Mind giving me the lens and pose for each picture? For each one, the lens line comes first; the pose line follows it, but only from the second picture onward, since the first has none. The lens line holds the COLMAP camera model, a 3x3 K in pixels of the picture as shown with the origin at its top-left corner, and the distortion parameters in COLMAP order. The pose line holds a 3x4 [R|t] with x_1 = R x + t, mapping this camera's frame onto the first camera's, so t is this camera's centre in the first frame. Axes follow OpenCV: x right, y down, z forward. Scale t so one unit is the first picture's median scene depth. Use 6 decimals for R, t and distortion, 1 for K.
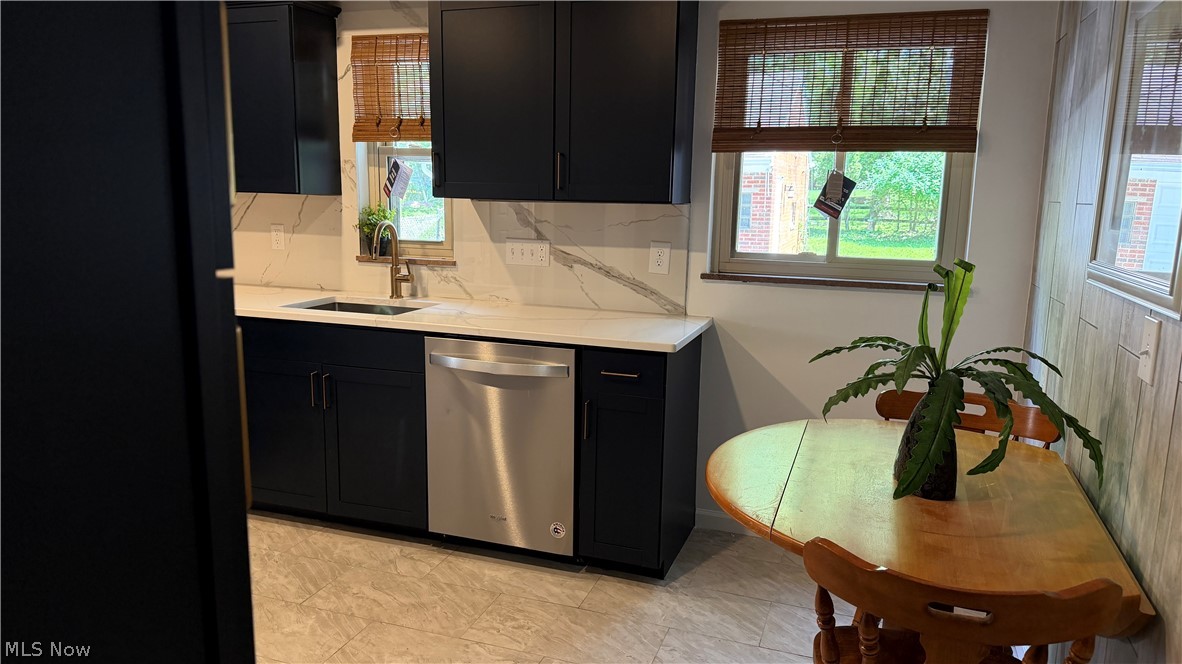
lens RADIAL K [[834.4, 0, 598.1], [0, 834.4, 336.6], [0, 0, 1]] dist [0.059718, -0.006951]
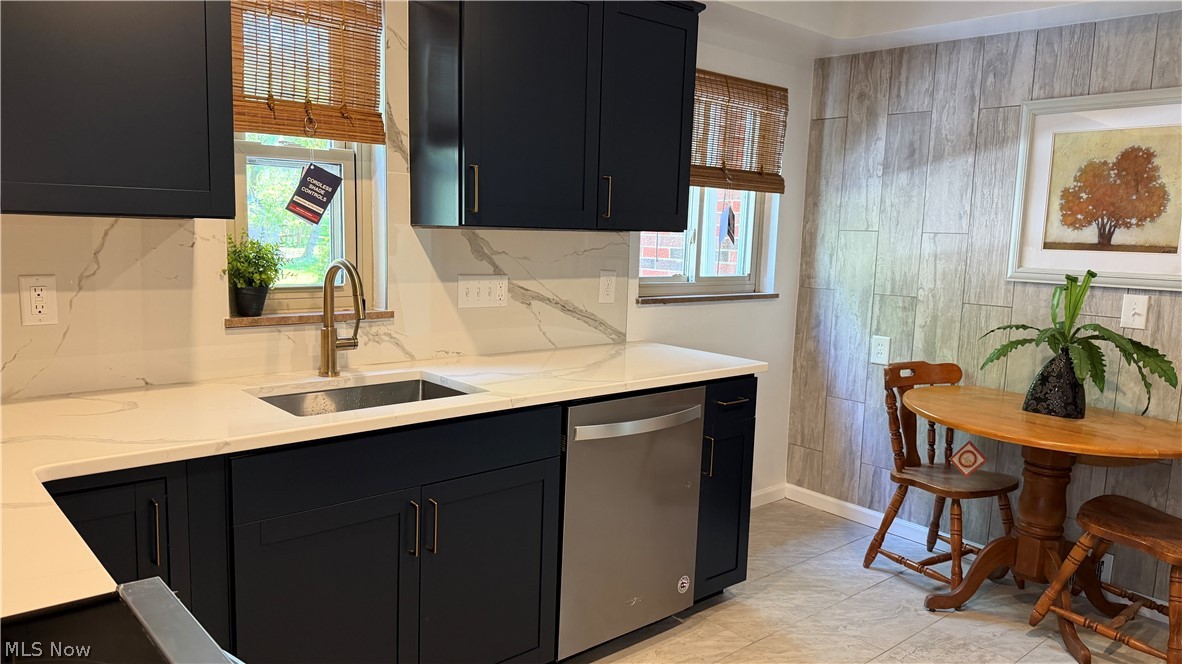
lens RADIAL K [[834.4, 0, 600.9], [0, 834.4, 332.6], [0, 0, 1]] dist [0.059718, -0.006951]
pose [[0.475114, -0.116207, 0.872217, -0.751265], [0.126626, 0.989953, 0.062918, -0.099574], [-0.870766, 0.080552, 0.485055, 0.520290]]
